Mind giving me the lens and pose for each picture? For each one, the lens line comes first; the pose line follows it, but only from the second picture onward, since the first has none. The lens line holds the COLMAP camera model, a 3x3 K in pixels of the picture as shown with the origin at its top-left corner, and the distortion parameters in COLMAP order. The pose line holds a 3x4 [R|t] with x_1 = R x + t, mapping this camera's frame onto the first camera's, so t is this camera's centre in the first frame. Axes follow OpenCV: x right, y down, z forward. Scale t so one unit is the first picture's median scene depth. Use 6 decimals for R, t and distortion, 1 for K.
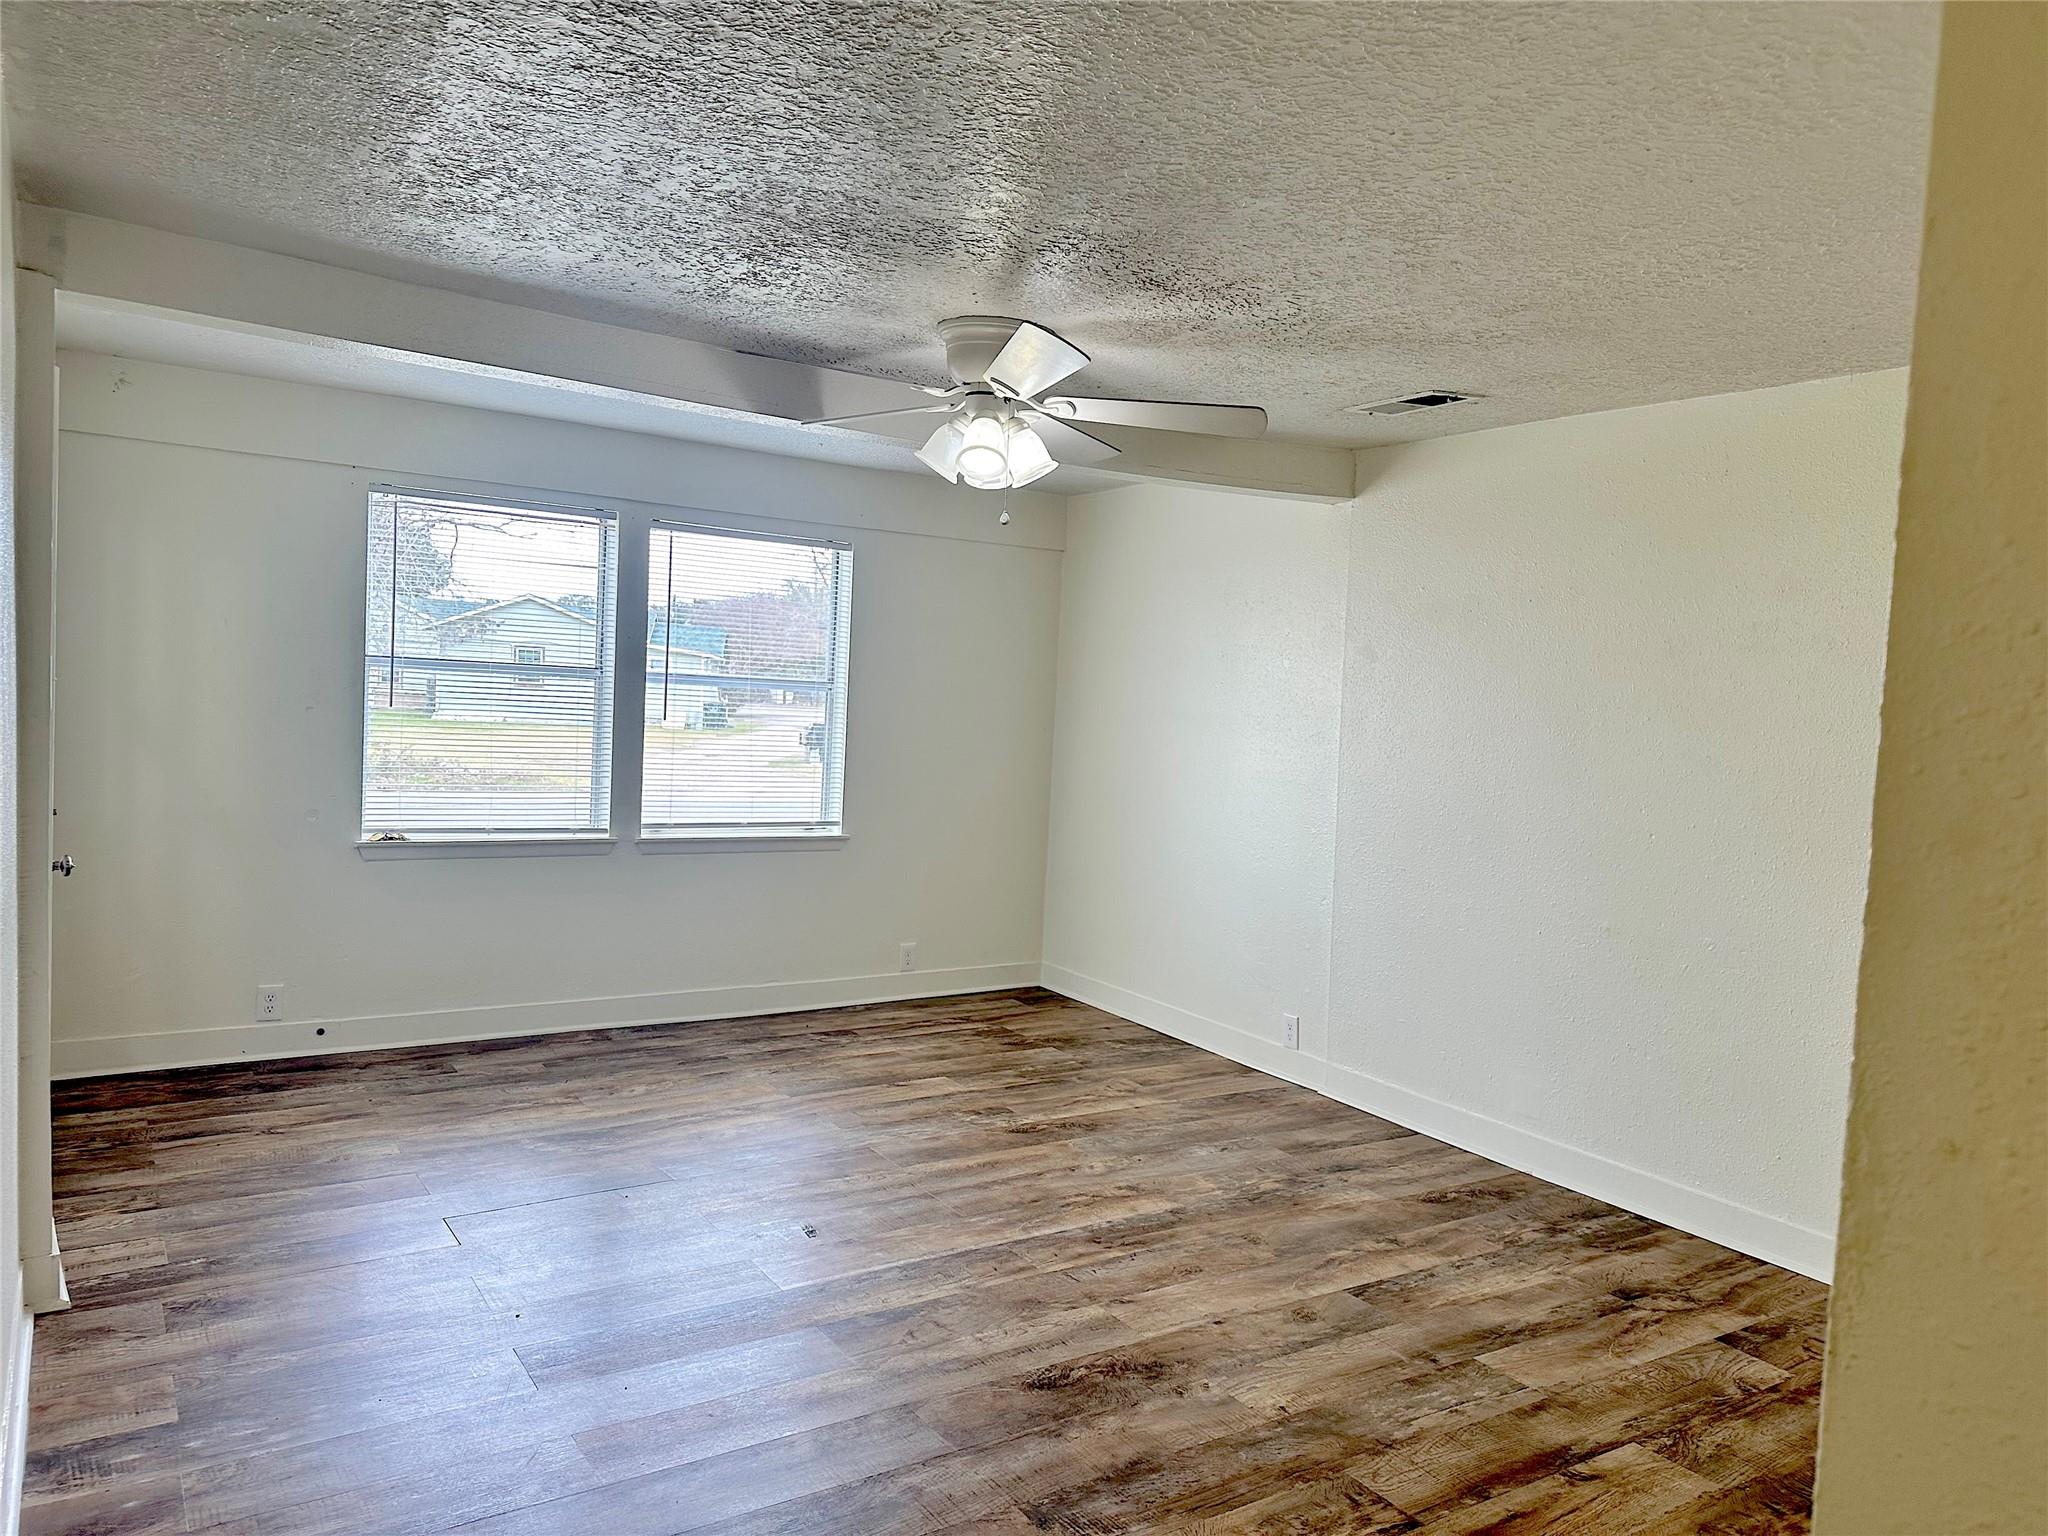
lens RADIAL K [[1428.9, 0, 1035.0], [0, 1428.9, 764.7], [0, 0, 1]] dist [0.045686, -0.054173]
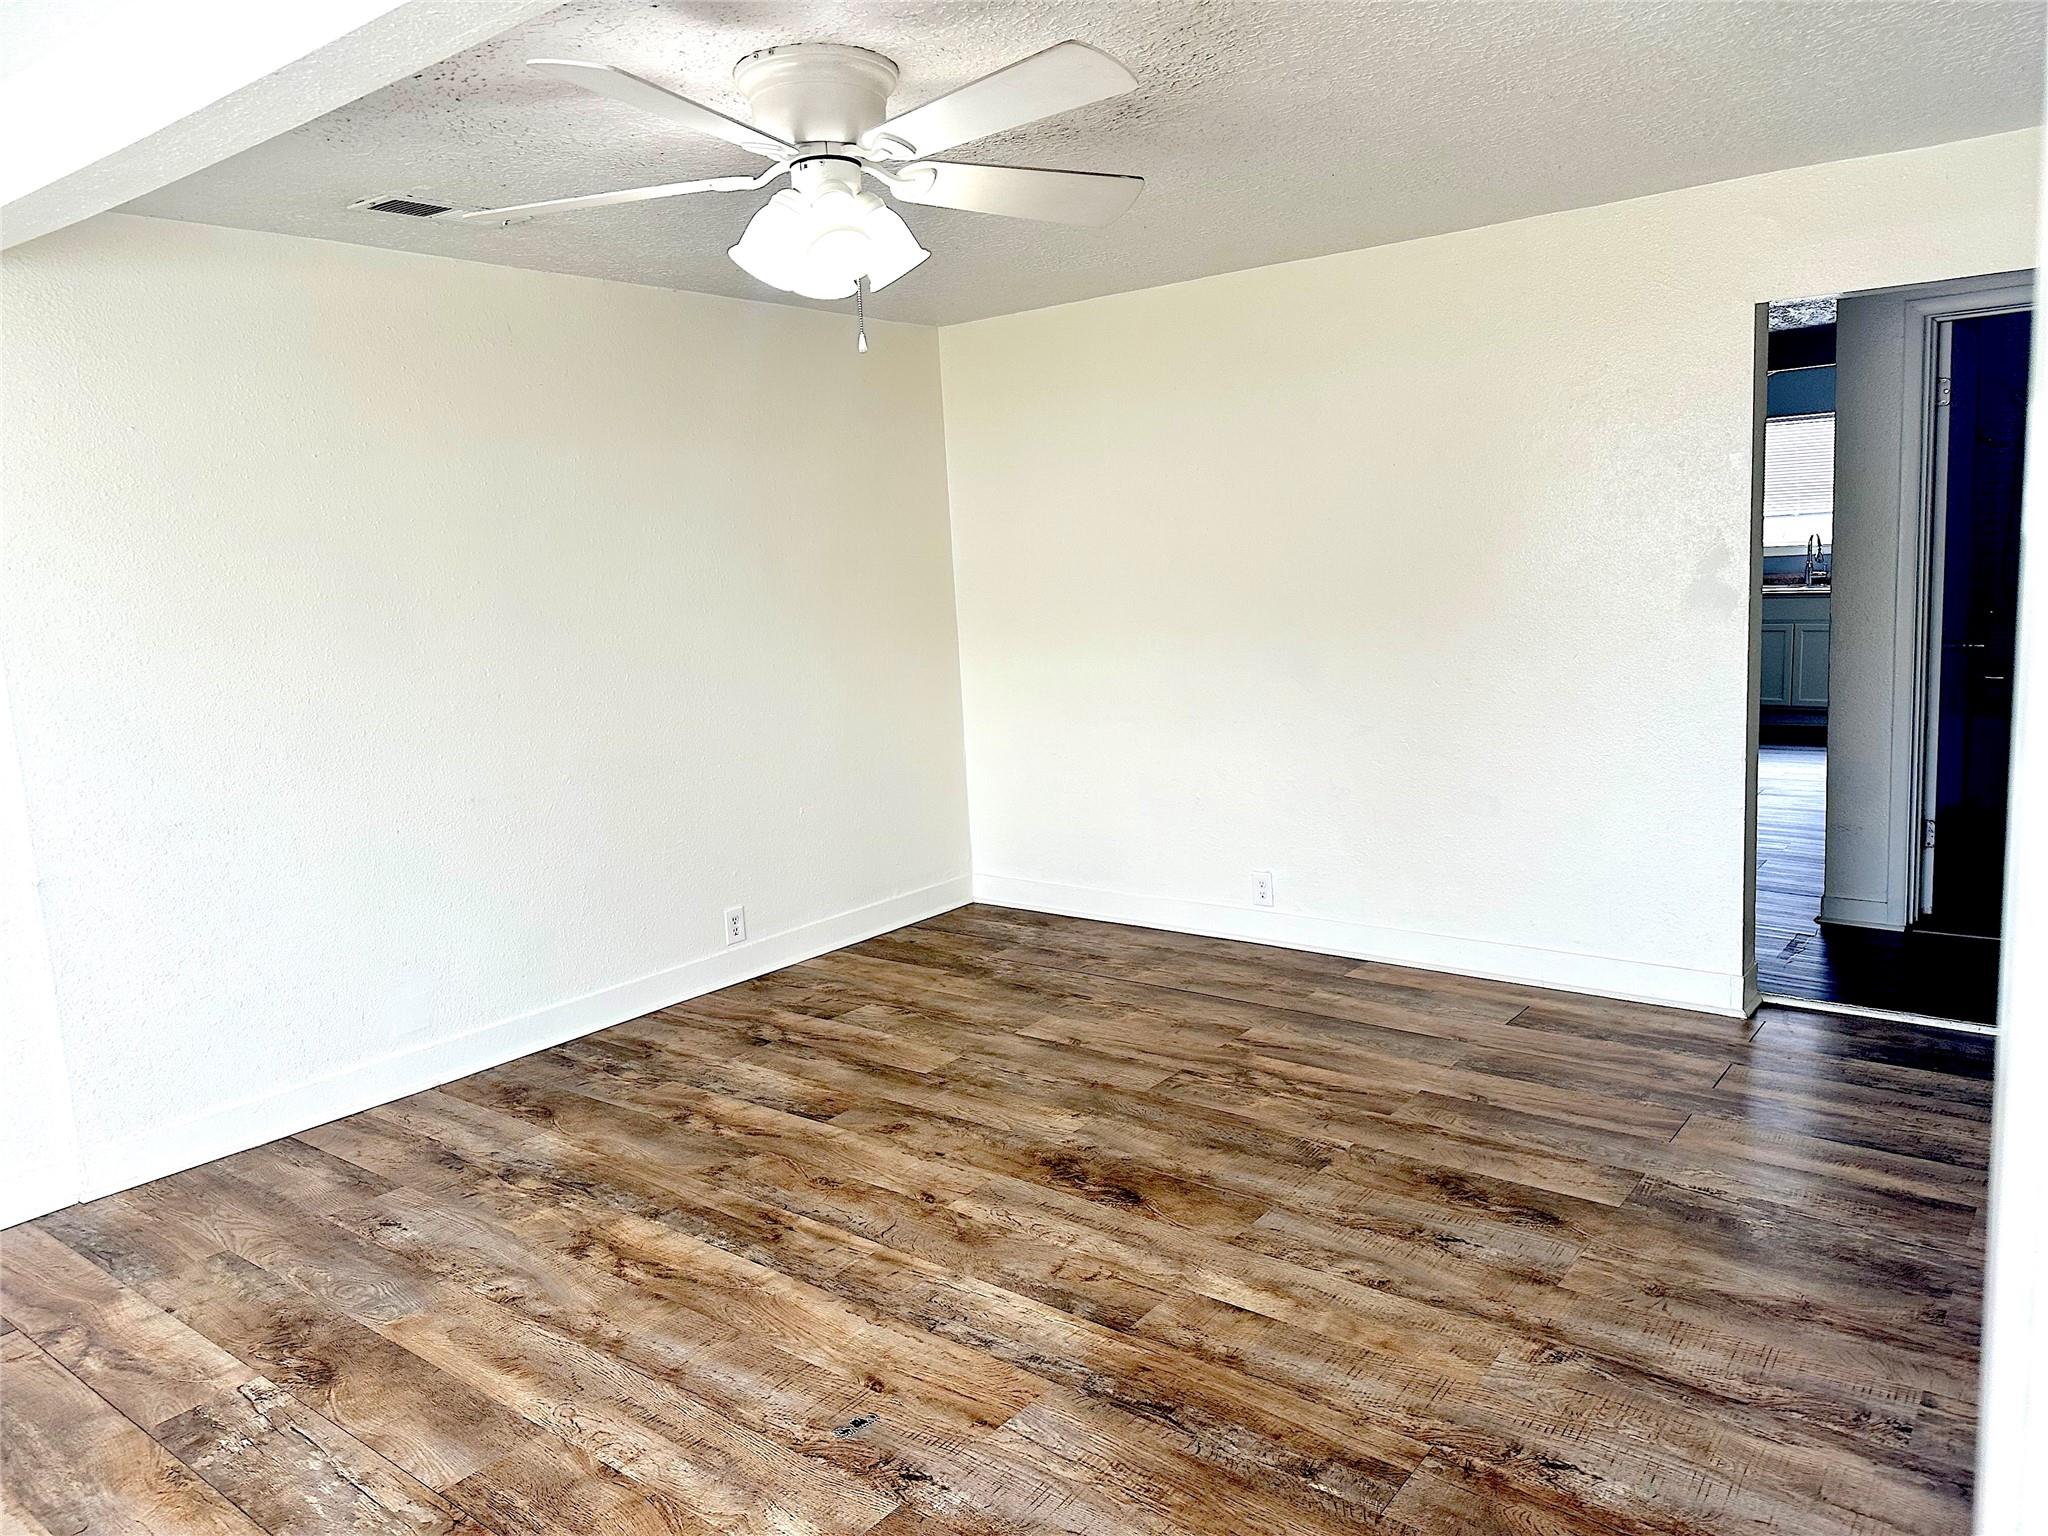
lens RADIAL K [[1428.9, 0, 1049.9], [0, 1428.9, 765.0], [0, 0, 1]] dist [0.045686, -0.054173]
pose [[-0.327520, -0.178175, 0.927892, -0.749633], [0.082006, 0.972992, 0.215781, -0.102898], [-0.941279, 0.146765, -0.304063, 1.087317]]
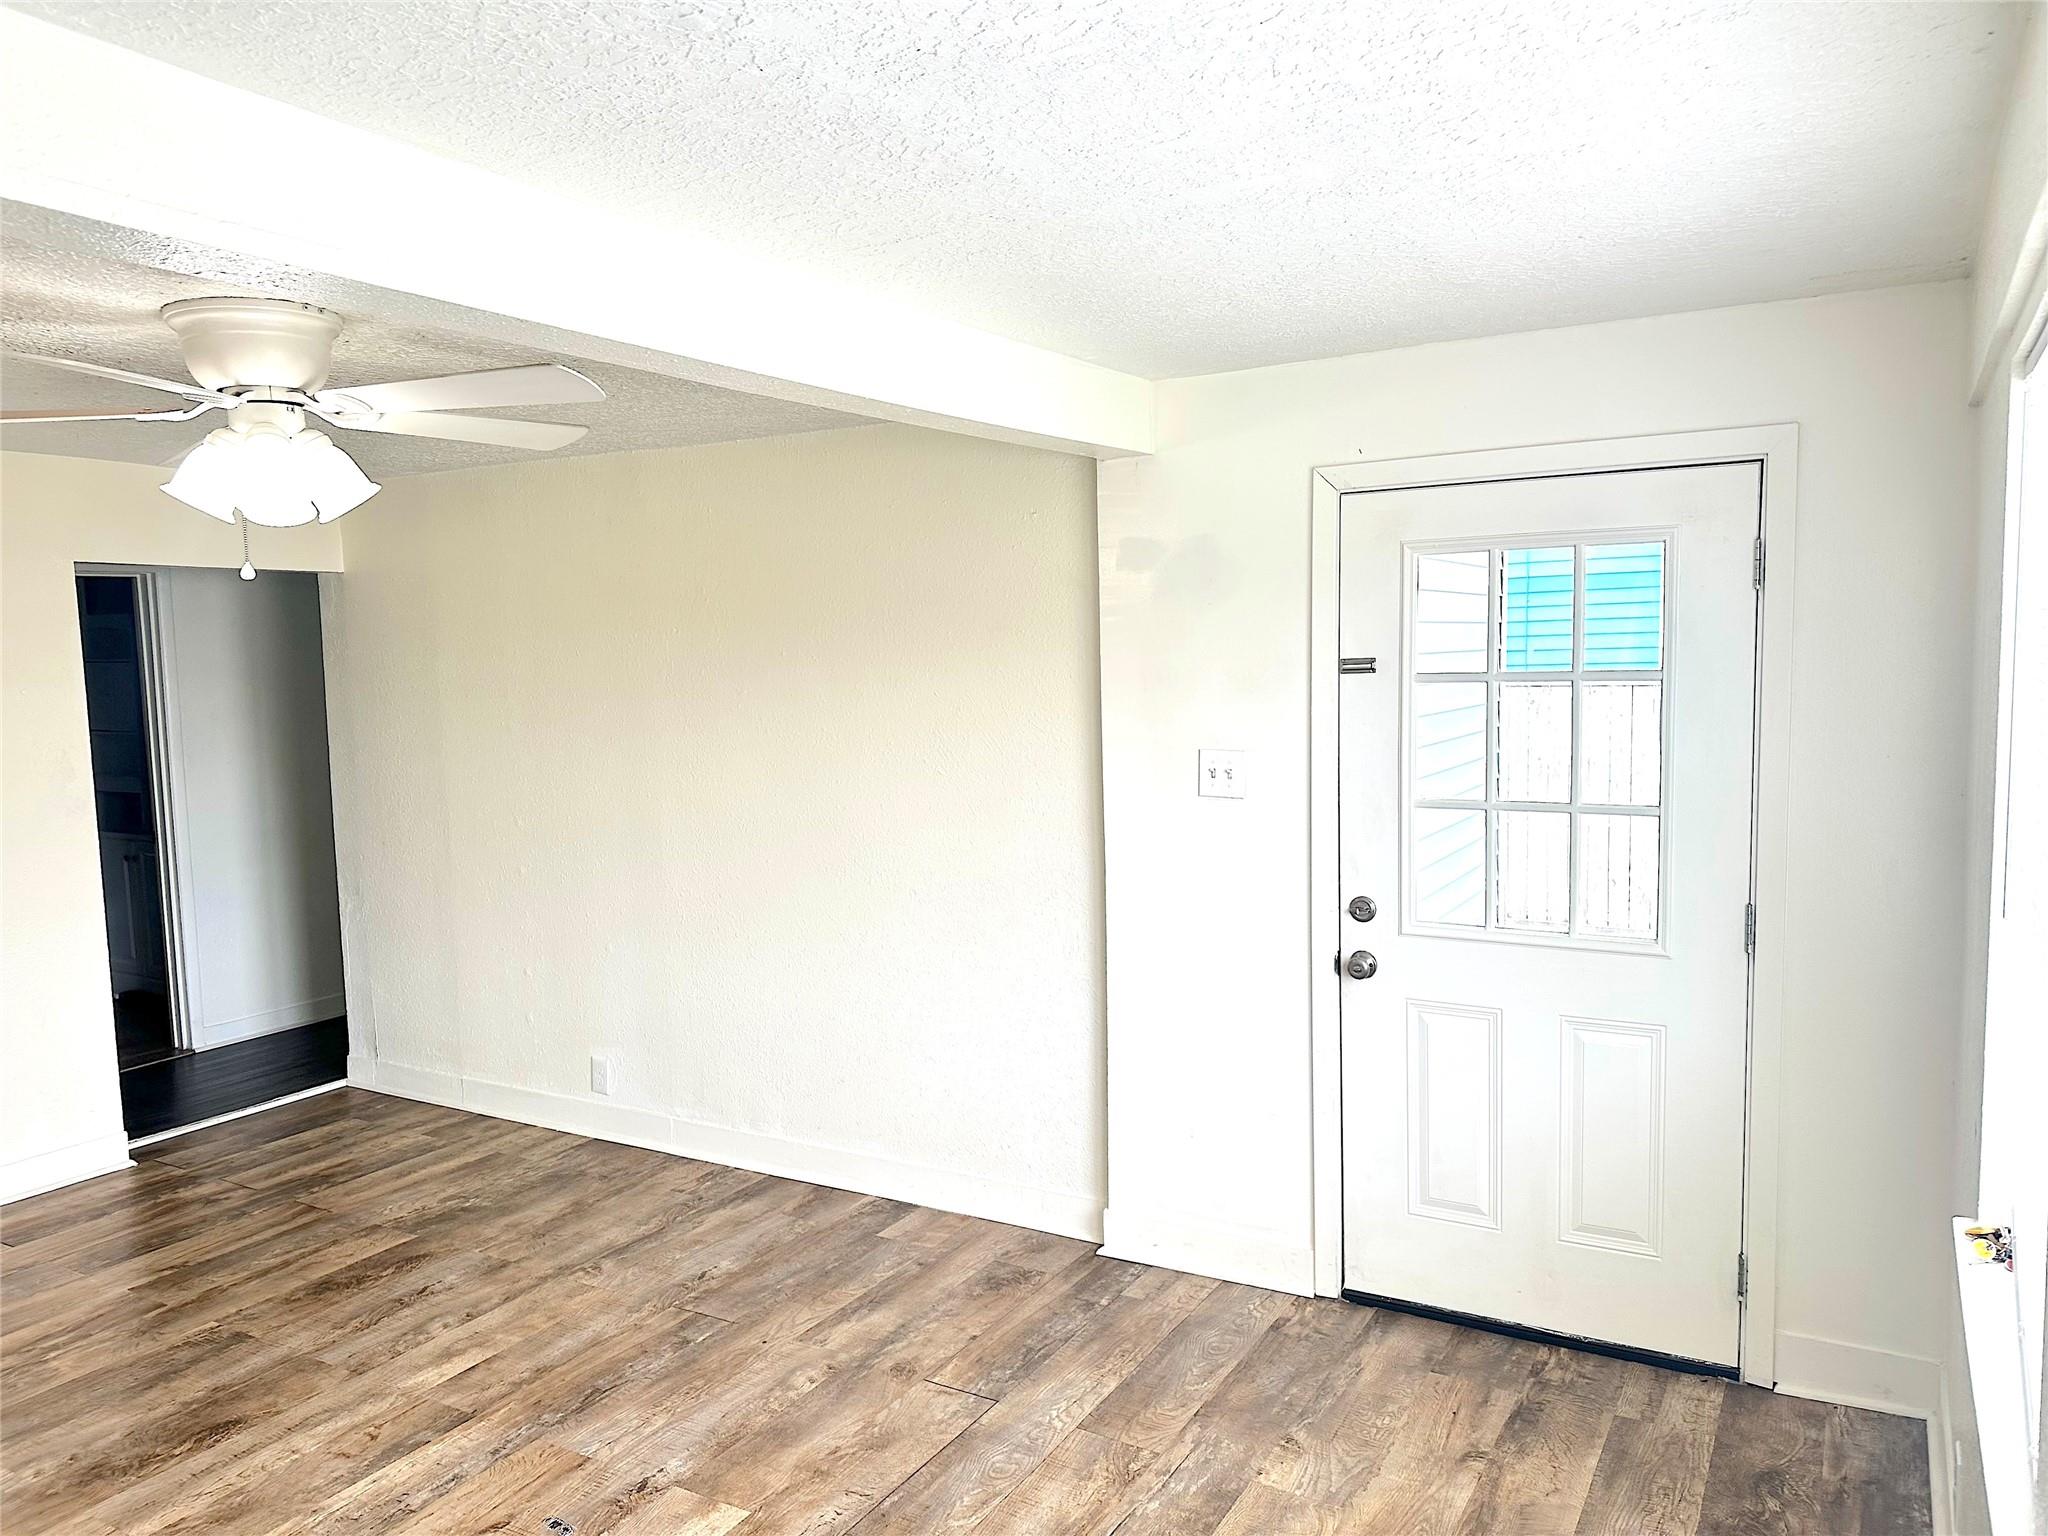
lens RADIAL K [[1428.9, 0, 1035.6], [0, 1428.9, 775.6], [0, 0, 1]] dist [0.045686, -0.054173]
pose [[-0.894357, 0.009825, -0.447246, -0.047618], [-0.046964, 0.992172, 0.115710, -0.160888], [0.444882, 0.124490, -0.886895, 1.748336]]
